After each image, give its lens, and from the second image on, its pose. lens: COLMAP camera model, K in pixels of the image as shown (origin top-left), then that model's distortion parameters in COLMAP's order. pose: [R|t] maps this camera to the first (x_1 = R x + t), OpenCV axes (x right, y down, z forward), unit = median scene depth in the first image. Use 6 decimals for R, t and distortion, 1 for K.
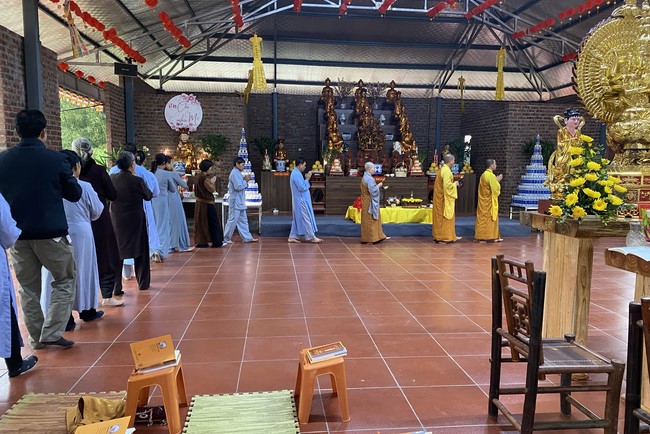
lens RADIAL K [[507.3, 0, 328.5], [0, 507.3, 232.3], [0, 0, 1]] dist [0.007736, 0.003827]
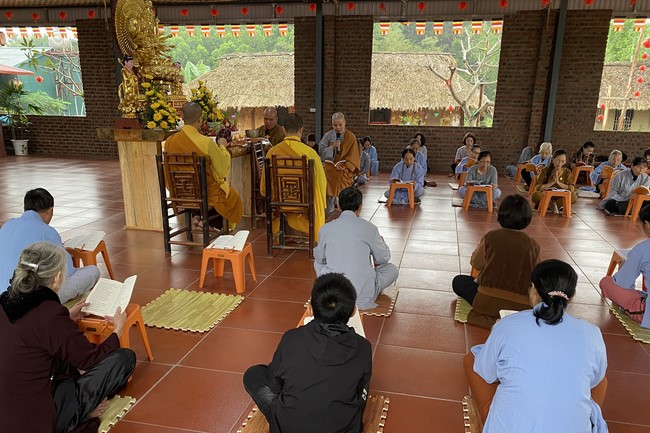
lens RADIAL K [[525.2, 0, 326.3], [0, 525.2, 256.2], [0, 0, 1]] dist [0.005370, 0.002202]
pose [[0.324588, -0.274446, 0.905164, -0.251650], [0.105098, 0.961518, 0.253845, -0.002006], [-0.939998, 0.012736, 0.340941, -0.013773]]
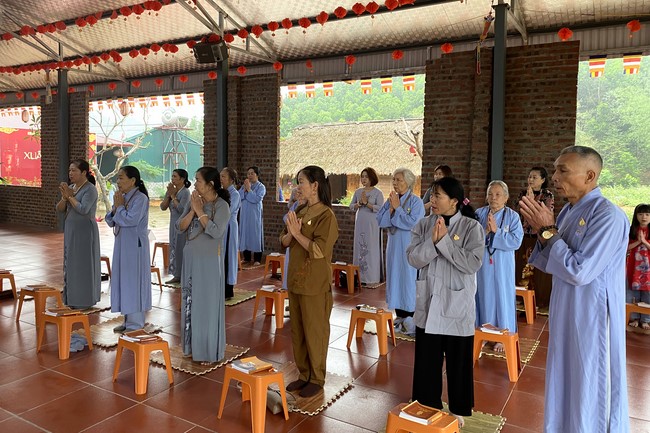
lens RADIAL K [[504.9, 0, 325.5], [0, 504.9, 179.5], [0, 0, 1]] dist [0.063588, -0.082173]
pose [[0.610829, -0.029994, 0.791194, 0.174703], [0.092744, 0.995113, -0.033877, 0.016381], [-0.786312, 0.094072, 0.610626, -0.257863]]
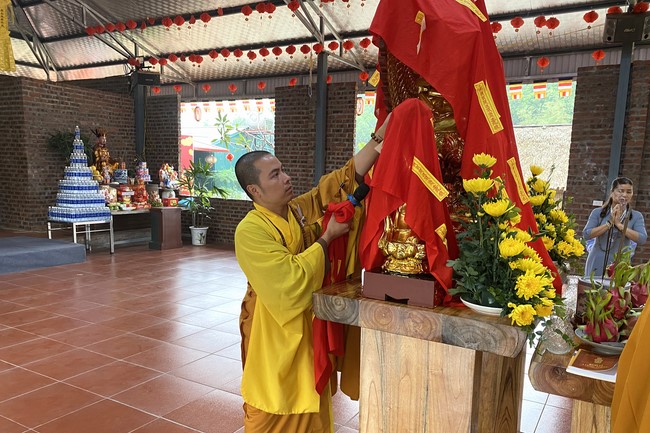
lens RADIAL K [[515.2, 0, 327.4], [0, 515.2, 259.6], [0, 0, 1]] dist [0.063802, -0.103048]
pose [[0.594668, -0.131050, 0.793218, -0.006204], [0.080786, 0.991372, 0.103224, -0.040958], [-0.799902, 0.002697, 0.600125, 0.219168]]
